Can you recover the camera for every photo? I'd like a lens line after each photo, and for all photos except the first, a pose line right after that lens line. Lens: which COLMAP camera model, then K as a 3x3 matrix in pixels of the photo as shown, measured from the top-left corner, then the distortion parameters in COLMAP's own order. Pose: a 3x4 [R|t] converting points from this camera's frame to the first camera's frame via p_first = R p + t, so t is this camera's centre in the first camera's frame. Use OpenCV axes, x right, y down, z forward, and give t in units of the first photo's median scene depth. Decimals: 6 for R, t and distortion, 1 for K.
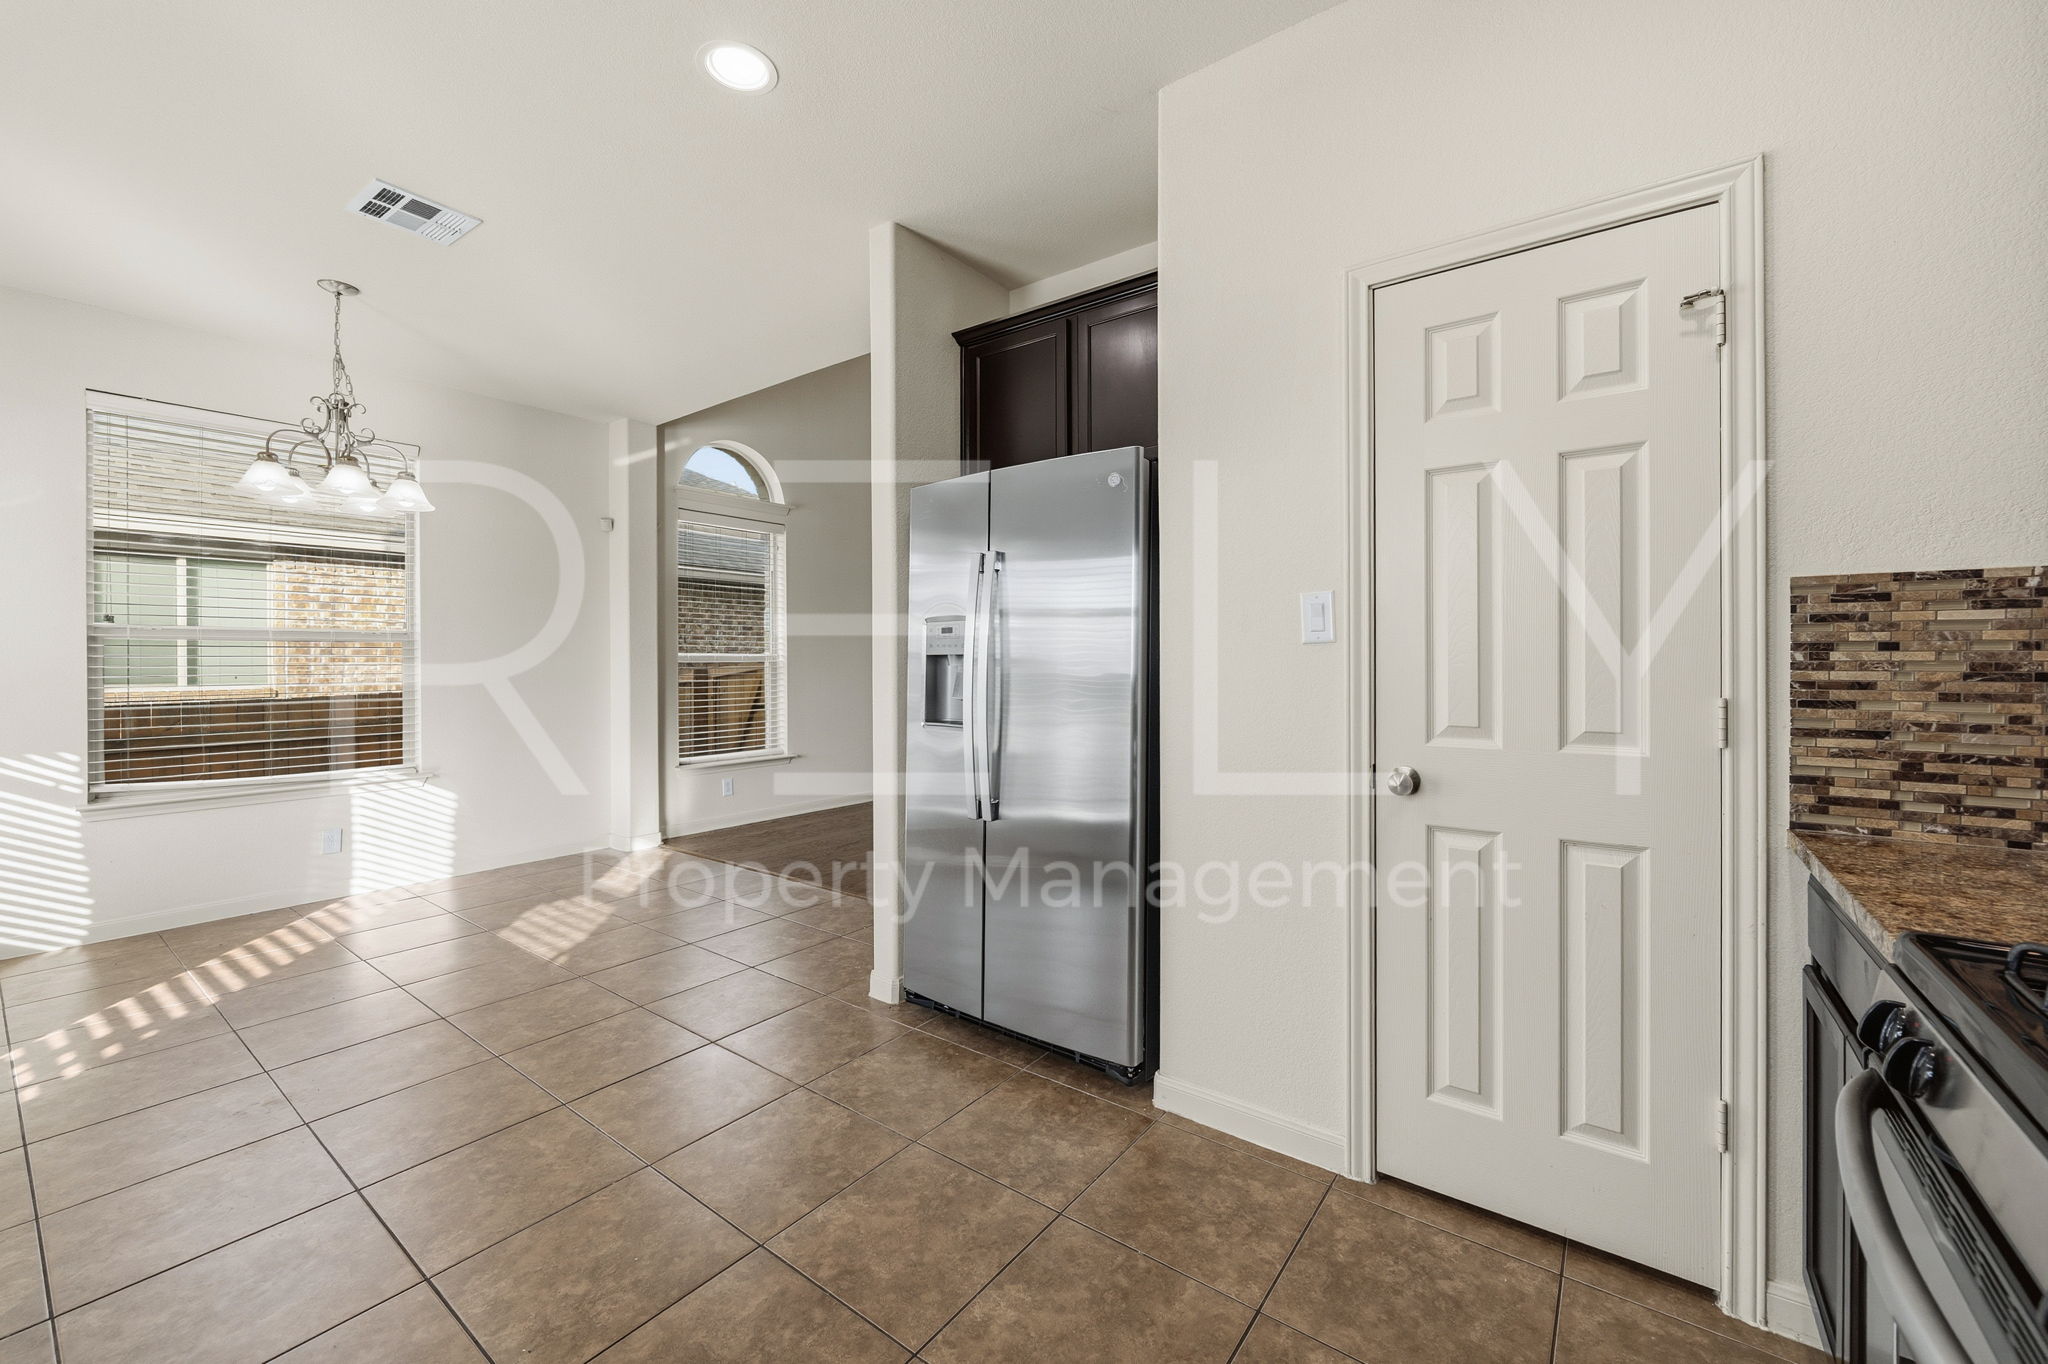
lens RADIAL K [[808.7, 0, 1022.4], [0, 808.7, 662.8], [0, 0, 1]] dist [-0.001065, 0.000193]
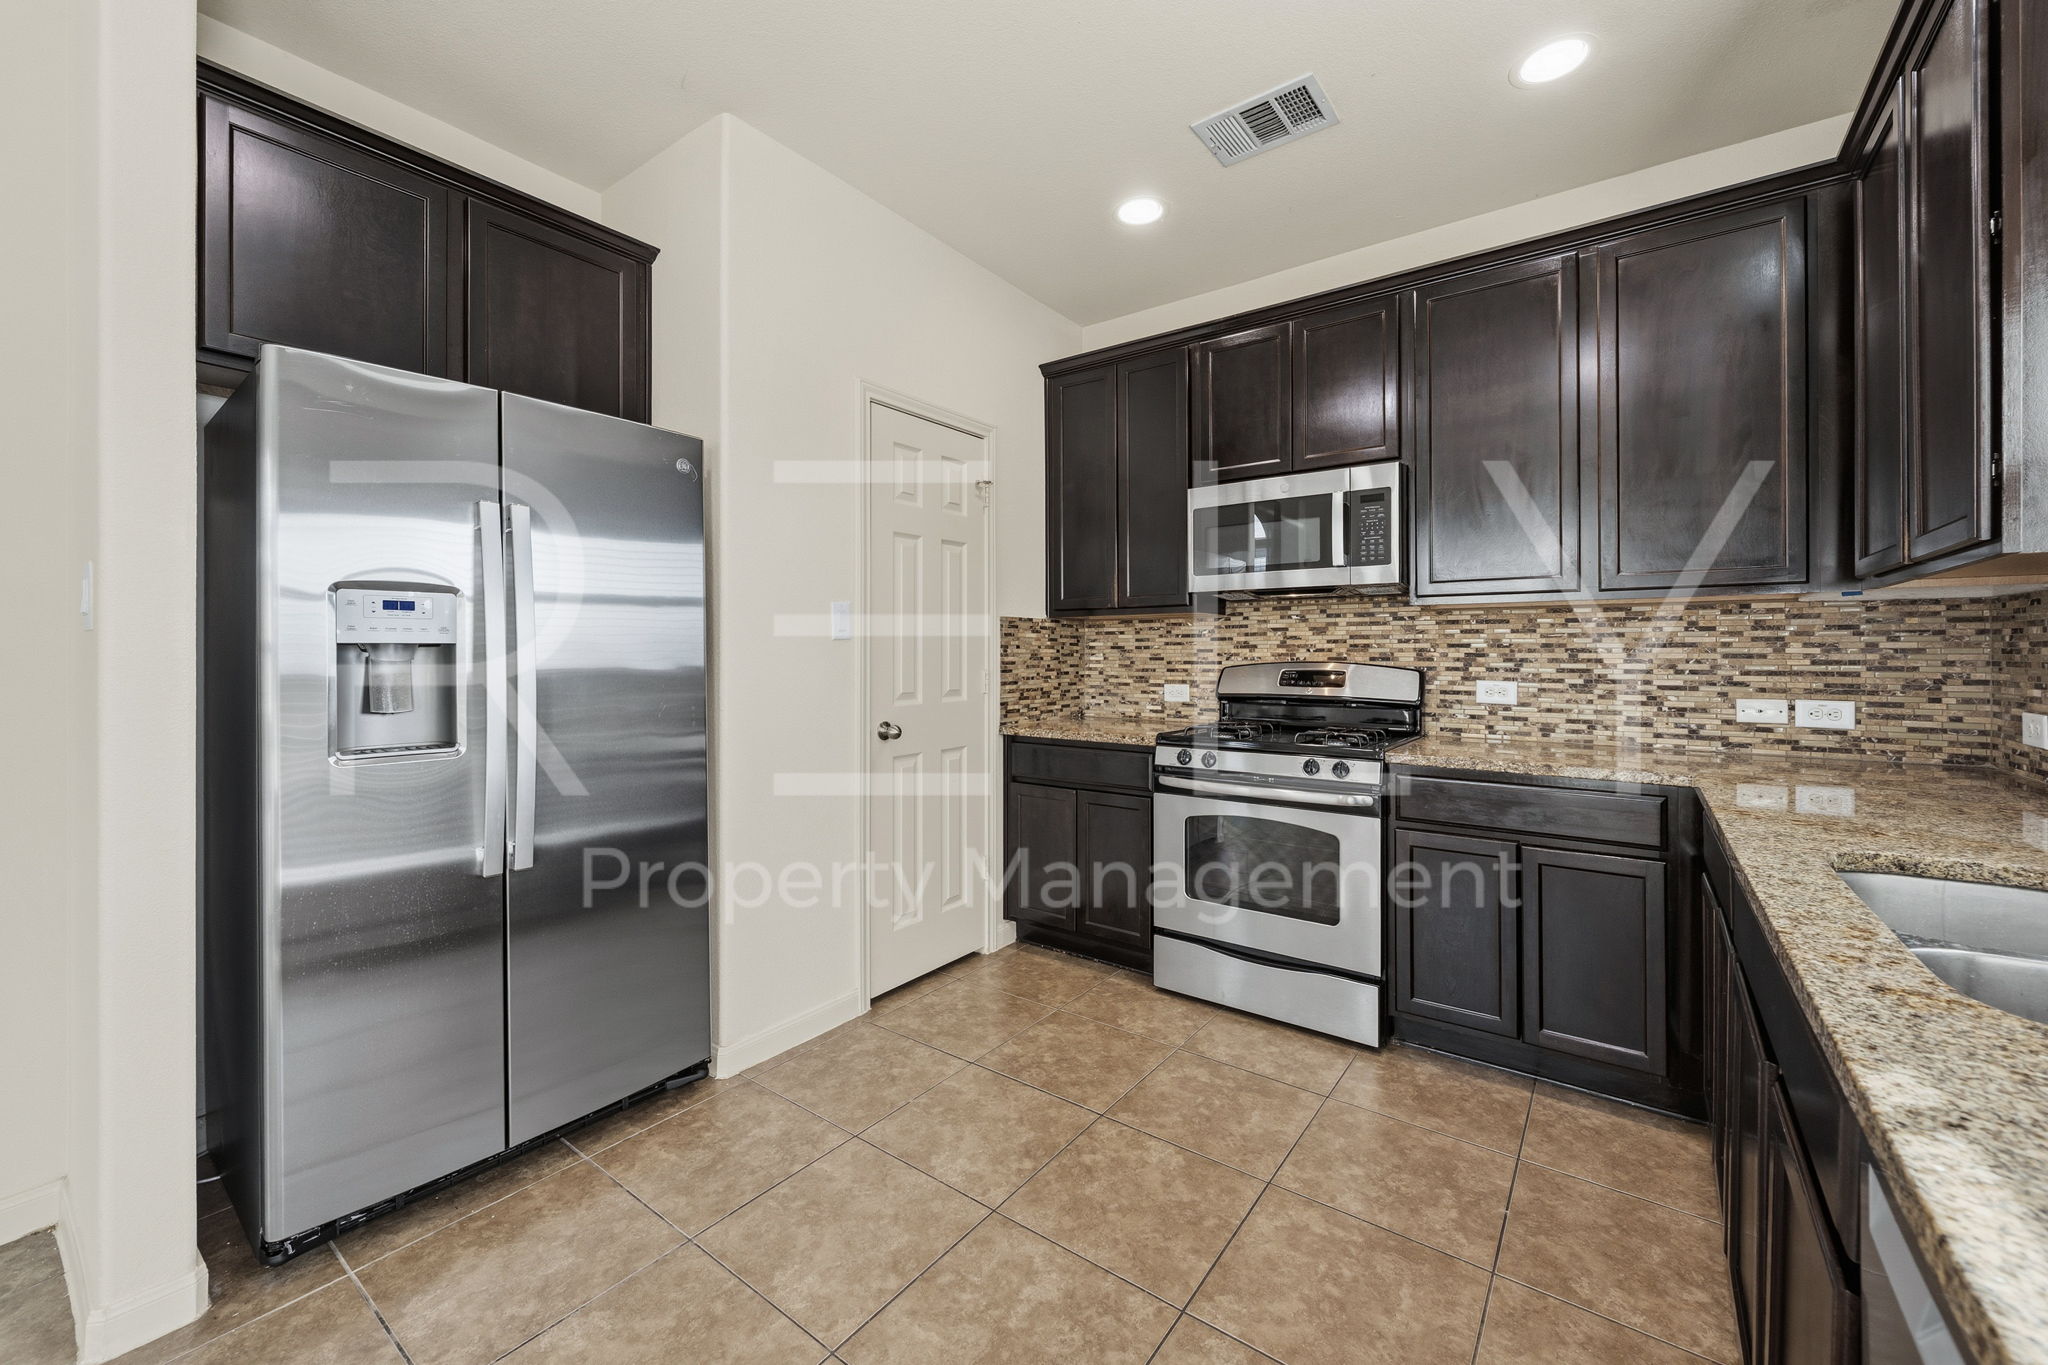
lens RADIAL K [[808.7, 0, 1028.1], [0, 808.7, 661.2], [0, 0, 1]] dist [-0.001065, 0.000193]
pose [[-0.004971, -0.008299, 0.999953, -1.333251], [0.007085, 0.999940, 0.008334, 0.003217], [-0.999963, 0.007126, -0.004912, 0.924527]]
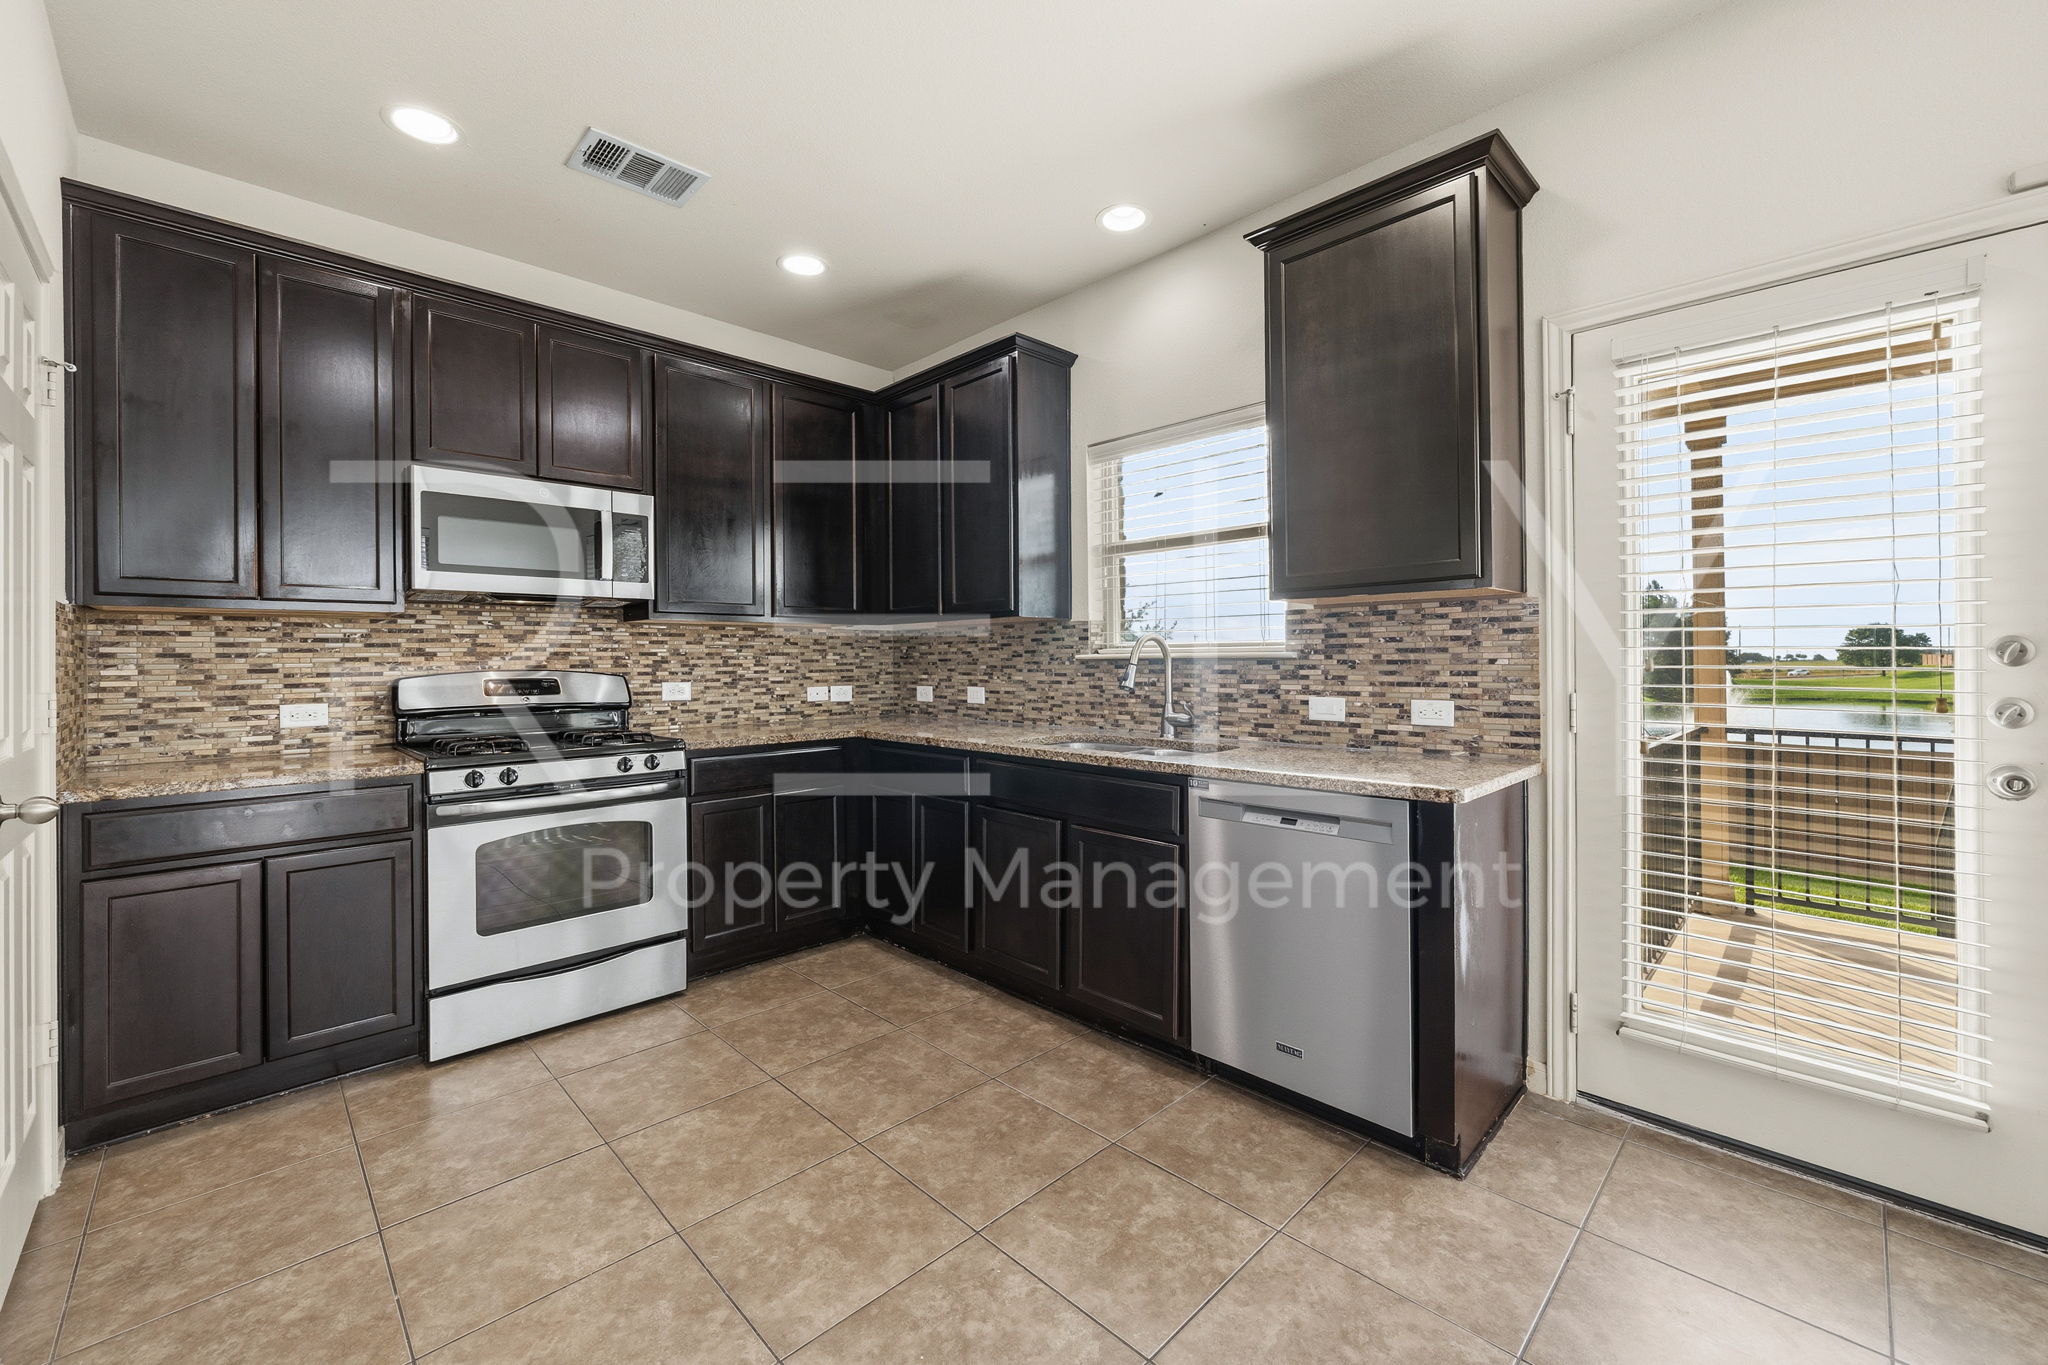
lens RADIAL K [[808.7, 0, 1033.7], [0, 808.7, 663.6], [0, 0, 1]] dist [-0.001065, 0.000193]
pose [[-0.988926, 0.009318, 0.148118, -0.823512], [0.011366, 0.999851, 0.012984, -0.000936], [-0.147975, 0.014524, -0.988885, 2.048980]]
